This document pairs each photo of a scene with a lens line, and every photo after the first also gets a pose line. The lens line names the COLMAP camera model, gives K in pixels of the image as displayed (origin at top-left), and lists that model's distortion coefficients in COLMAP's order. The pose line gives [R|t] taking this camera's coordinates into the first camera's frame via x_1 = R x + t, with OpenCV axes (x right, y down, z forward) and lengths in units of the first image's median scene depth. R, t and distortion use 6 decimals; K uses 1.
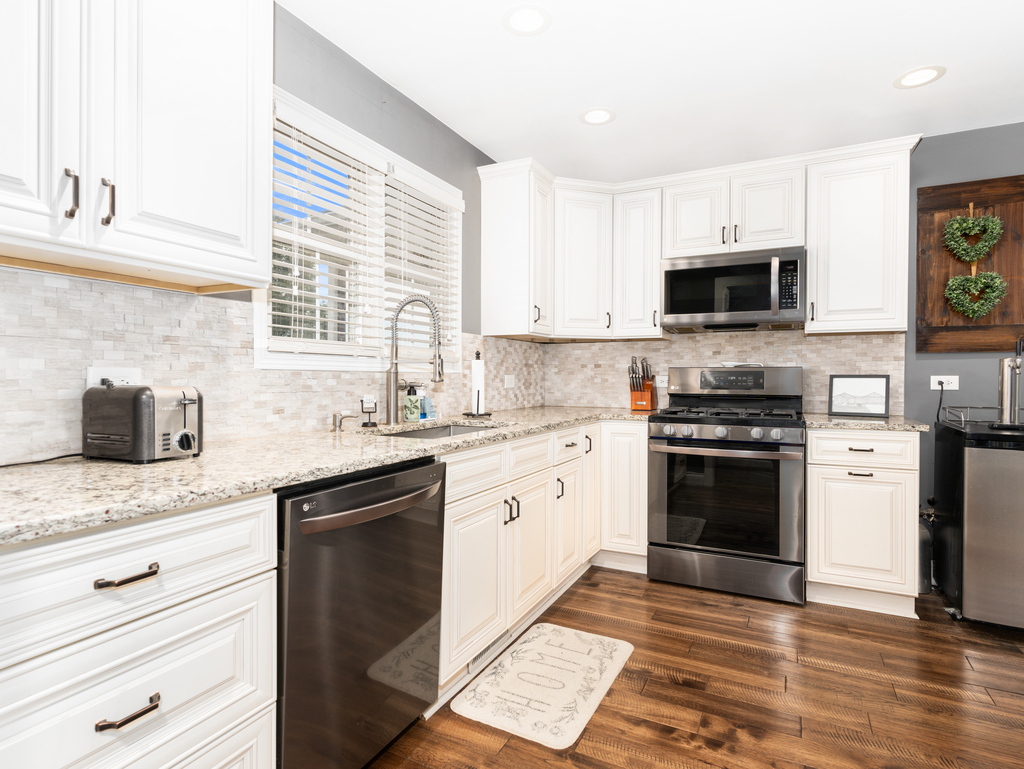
lens RADIAL K [[550.6, 0, 507.8], [0, 550.6, 384.0], [0, 0, 1]] dist [0.003152, 0.001485]
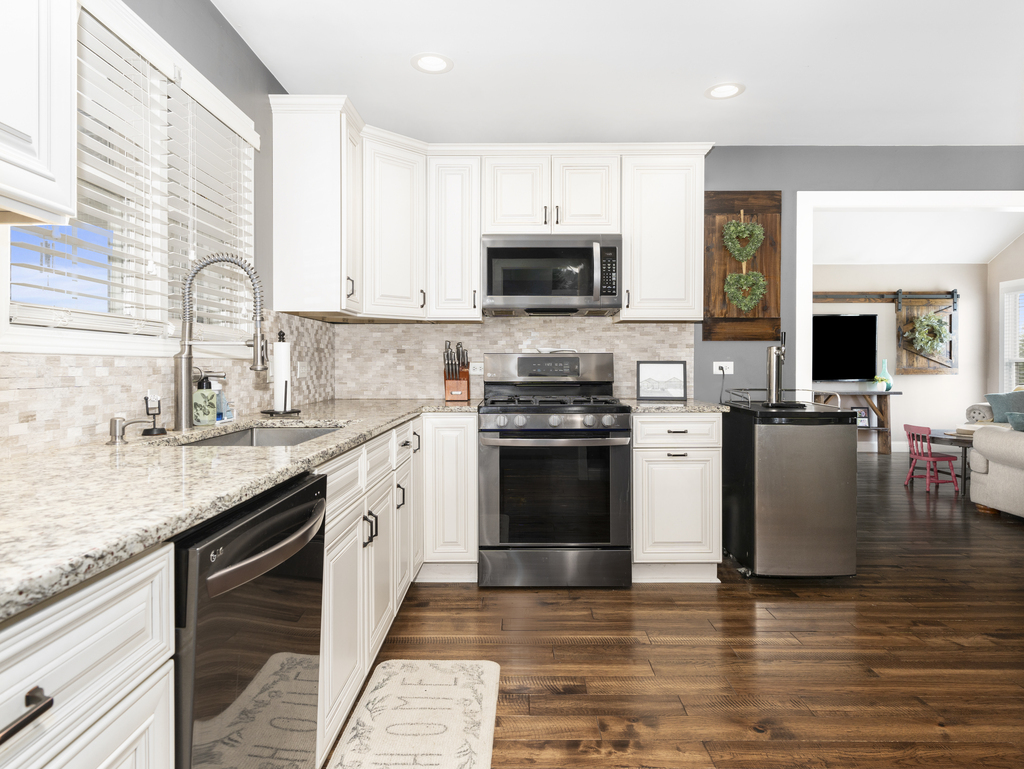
lens RADIAL K [[623.7, 0, 501.3], [0, 623.7, 371.1], [0, 0, 1]] dist [0.005173, 0.002302]
pose [[0.893230, -0.008099, 0.449528, -0.189092], [0.009162, 0.999958, -0.000189, 0.000308], [-0.449507, 0.004288, 0.893266, 0.077243]]
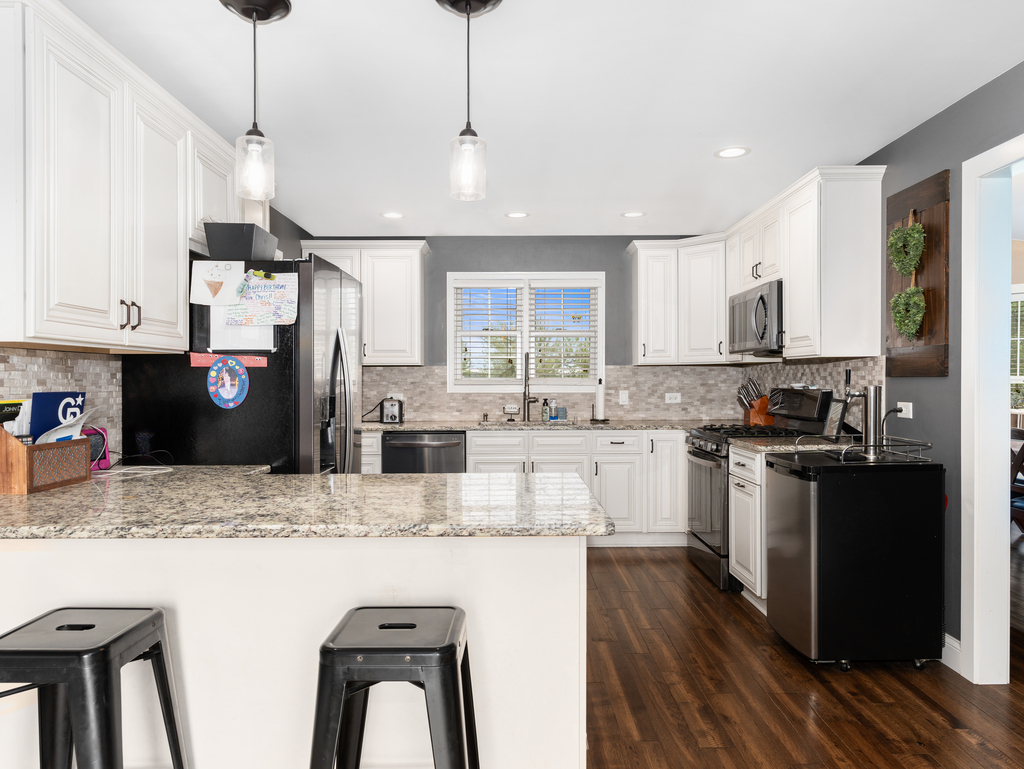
lens RADIAL K [[681.7, 0, 512.0], [0, 681.7, 384.5], [0, 0, 1]] dist [-0.000337, 0.000616]
pose [[0.457808, 0.001266, -0.889050, 1.682327], [-0.004813, 0.999988, -0.001054, -0.044211], [0.889038, 0.004762, 0.457809, -0.091557]]
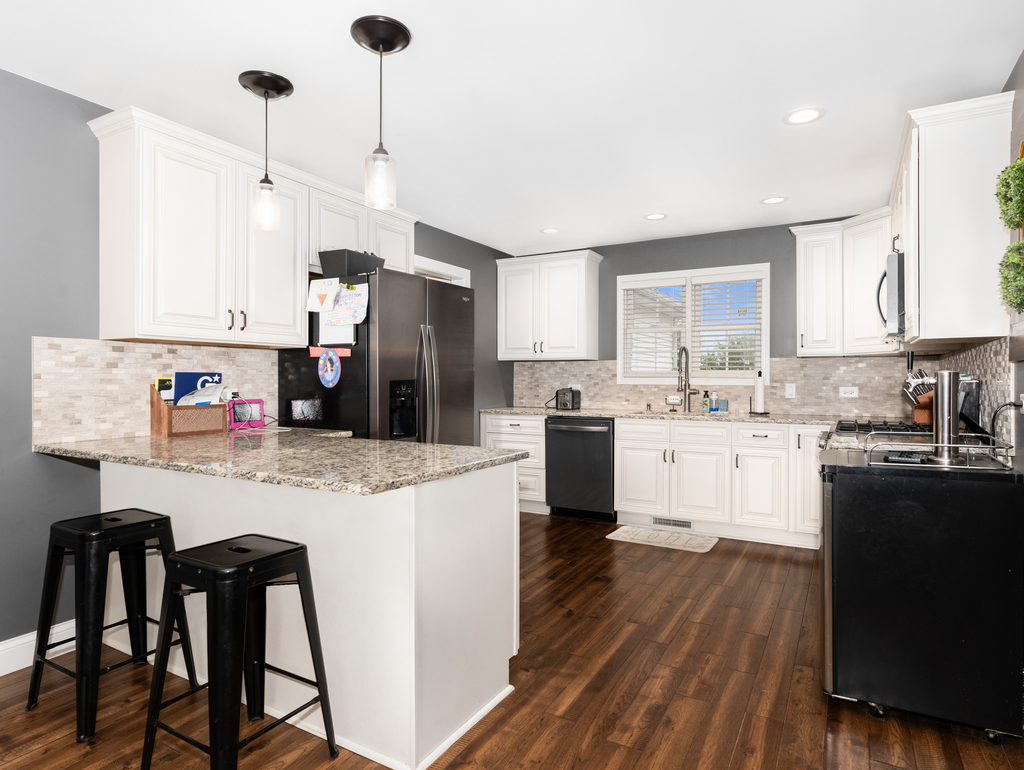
lens RADIAL K [[584.4, 0, 514.2], [0, 584.4, 380.5], [0, 0, 1]] dist [-0.003199, -0.001274]
pose [[-0.042306, -0.002029, -0.999103, 1.746406], [-0.013846, 0.999903, -0.001444, -0.024357], [0.999009, 0.013772, -0.042330, 0.437799]]
